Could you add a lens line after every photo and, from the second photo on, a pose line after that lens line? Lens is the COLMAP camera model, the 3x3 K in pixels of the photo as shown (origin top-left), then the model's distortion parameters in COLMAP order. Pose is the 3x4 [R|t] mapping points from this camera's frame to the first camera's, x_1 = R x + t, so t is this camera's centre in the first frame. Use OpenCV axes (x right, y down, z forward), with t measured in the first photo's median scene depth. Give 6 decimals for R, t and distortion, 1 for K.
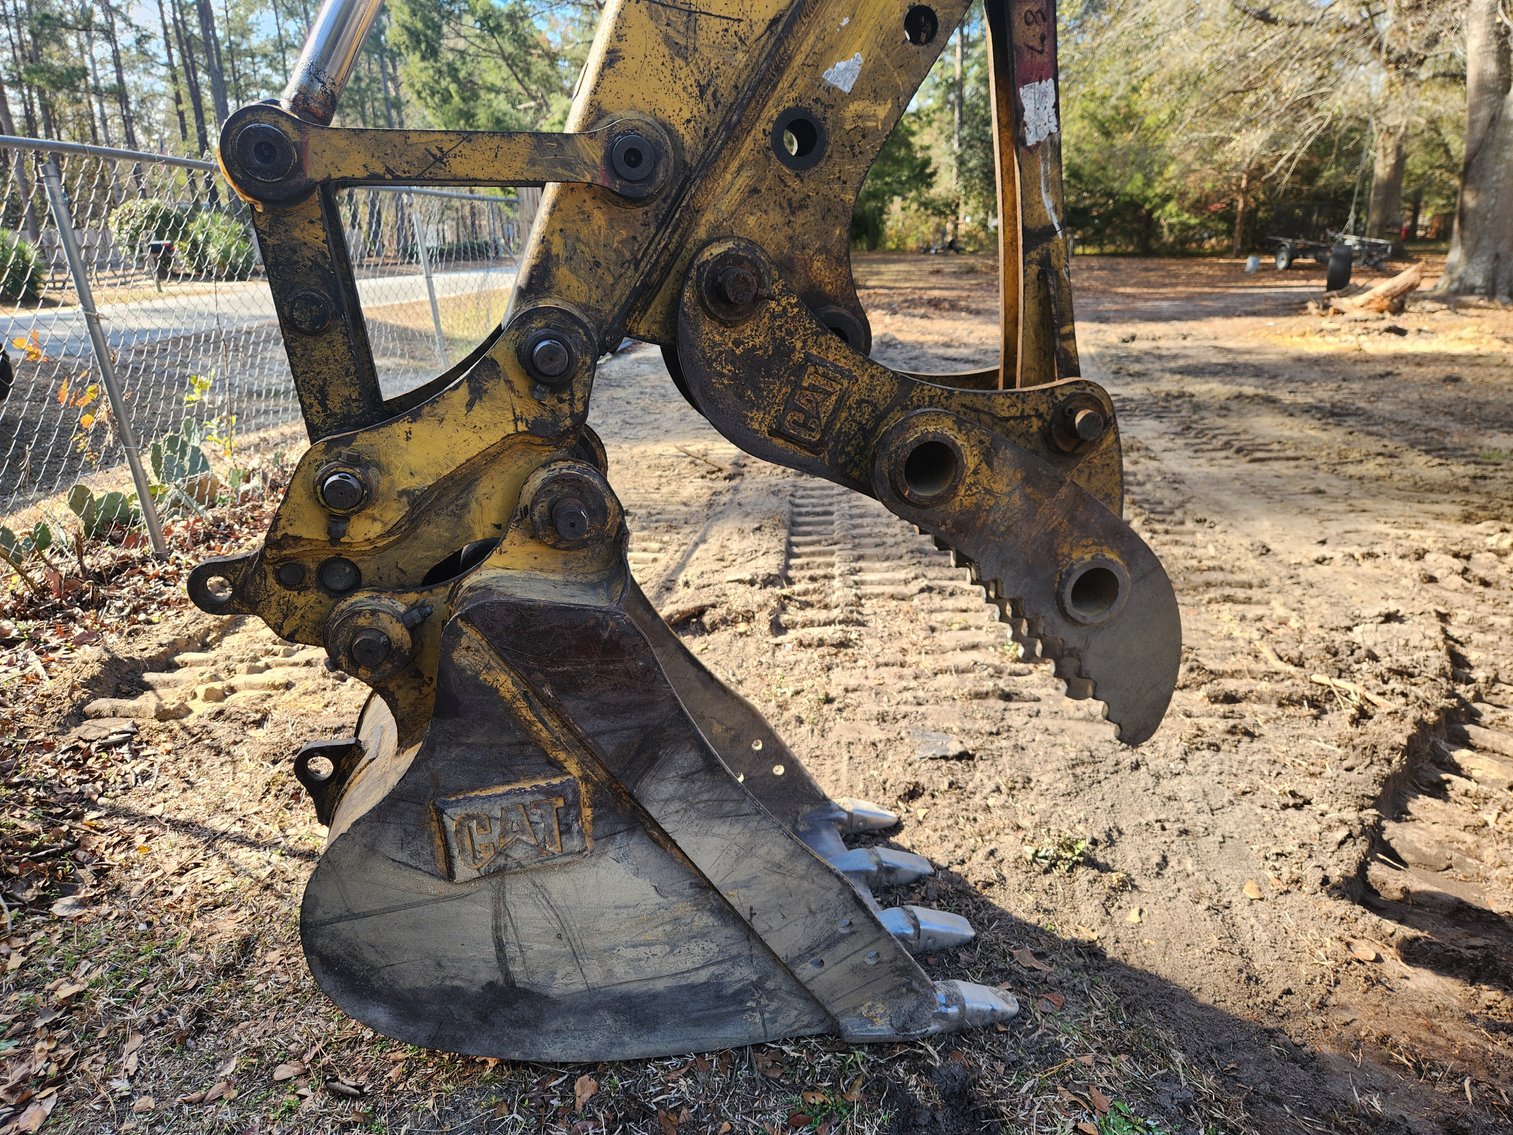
lens RADIAL K [[1014.4, 0, 757.3], [0, 1014.4, 574.5], [0, 0, 1]] dist [0.051173, -0.022211]
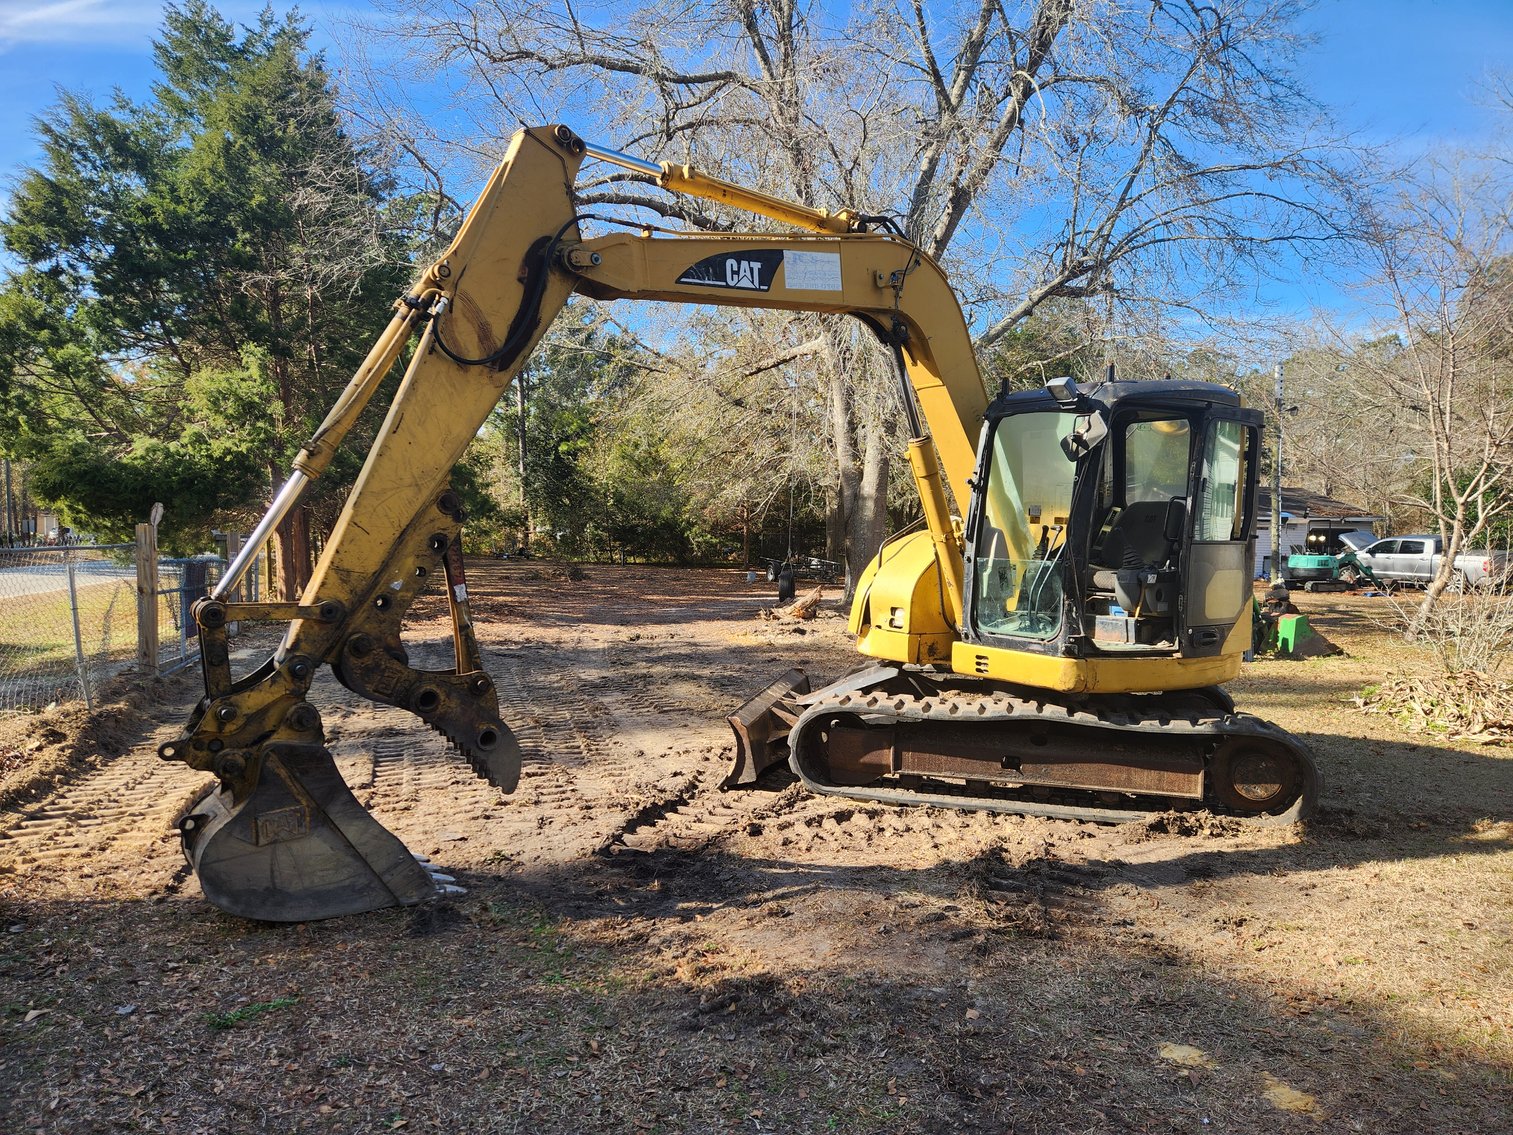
lens RADIAL K [[1014.4, 0, 767.9], [0, 1014.4, 580.8], [0, 0, 1]] dist [0.051173, -0.022211]
pose [[0.918122, 0.003574, 0.396282, -0.015714], [0.104298, 0.962528, -0.250322, 0.058295], [-0.382327, 0.271157, 0.883346, -0.303645]]
